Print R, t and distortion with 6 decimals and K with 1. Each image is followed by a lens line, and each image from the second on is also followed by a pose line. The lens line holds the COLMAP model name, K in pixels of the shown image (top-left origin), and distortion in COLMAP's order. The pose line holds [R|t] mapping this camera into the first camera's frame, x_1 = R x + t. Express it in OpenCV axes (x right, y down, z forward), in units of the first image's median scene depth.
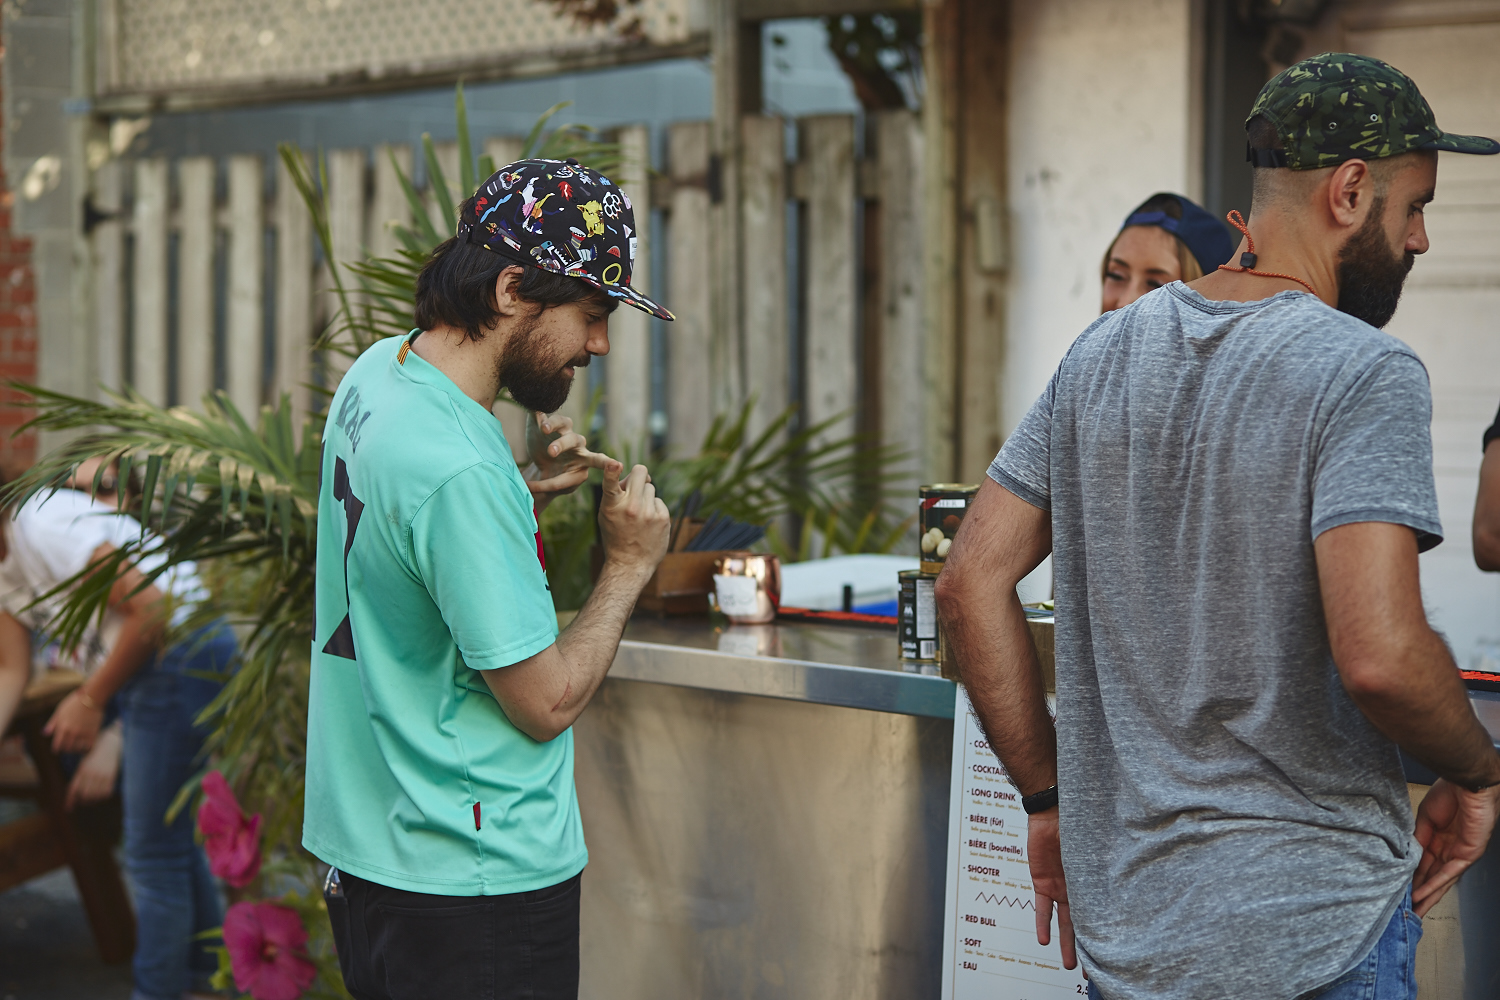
lens RADIAL K [[3577.1, 0, 750.0], [0, 3577.1, 500.0], [0, 0, 1]] dist [-0.054760, -1.662016]
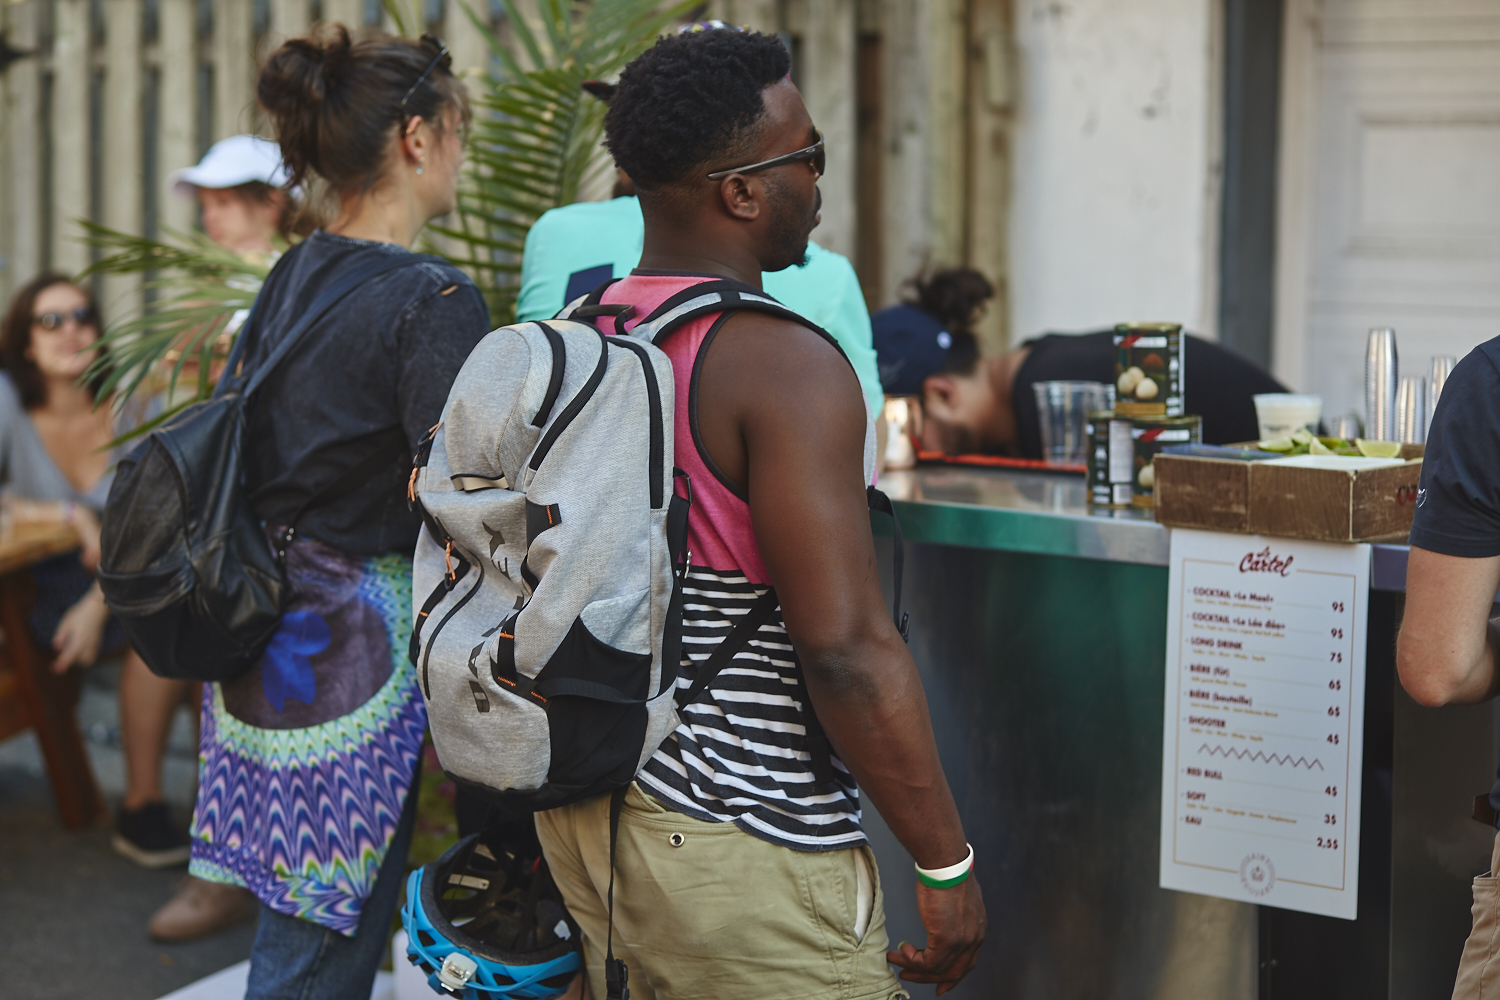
lens RADIAL K [[3577.1, 0, 750.0], [0, 3577.1, 500.0], [0, 0, 1]] dist [-0.054760, -1.662016]
pose [[0.995725, -0.009384, 0.091884, -0.138444], [0.005545, 0.999104, 0.041947, 0.002416], [-0.092196, -0.041258, 0.994886, 0.050204]]
